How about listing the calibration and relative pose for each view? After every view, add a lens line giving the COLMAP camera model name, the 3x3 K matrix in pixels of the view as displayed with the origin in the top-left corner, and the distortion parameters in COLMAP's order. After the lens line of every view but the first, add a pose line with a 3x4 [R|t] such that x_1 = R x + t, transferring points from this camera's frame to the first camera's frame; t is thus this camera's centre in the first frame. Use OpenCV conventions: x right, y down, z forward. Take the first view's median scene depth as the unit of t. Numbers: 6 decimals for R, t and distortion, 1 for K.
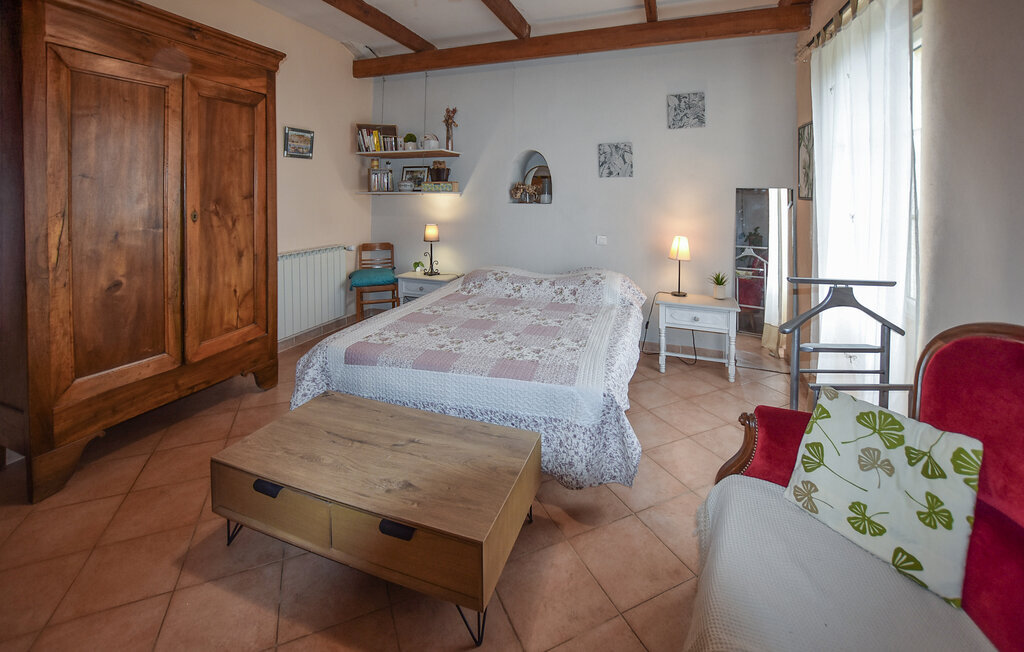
lens RADIAL K [[428.1, 0, 512.0], [0, 428.1, 326.0], [0, 0, 1]] dist [-0.000894, -0.000098]
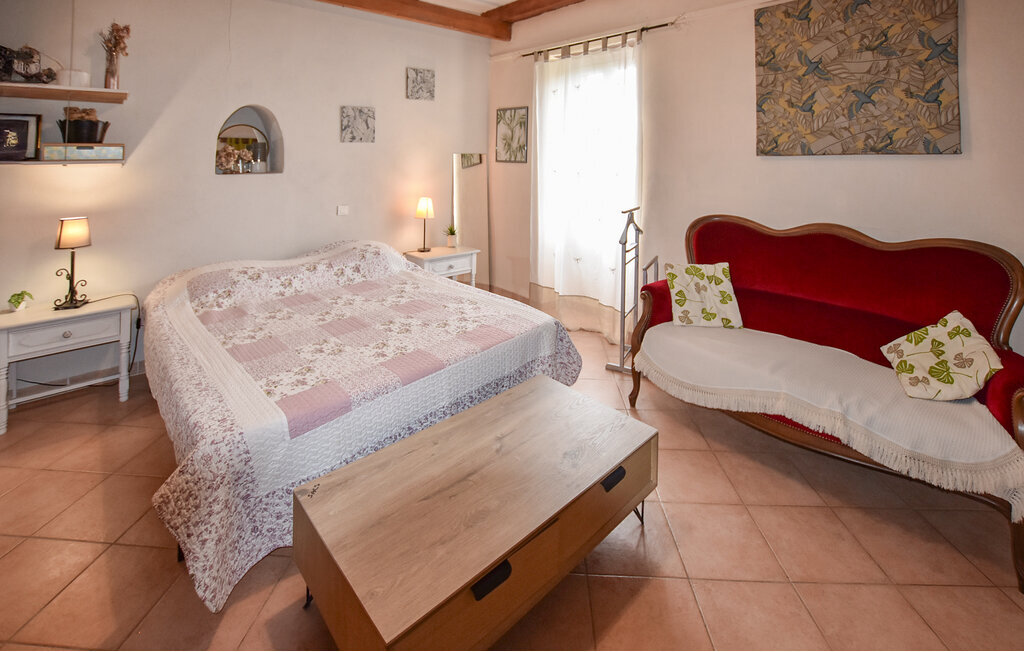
lens RADIAL K [[447.9, 0, 512.2], [0, 447.9, 303.1], [0, 0, 1]] dist [-0.000299, 0.000160]
pose [[0.451242, -0.286439, 0.845182, -0.534892], [0.266047, 0.947200, 0.178971, -0.093638], [-0.851821, 0.144099, 0.503623, 0.250489]]
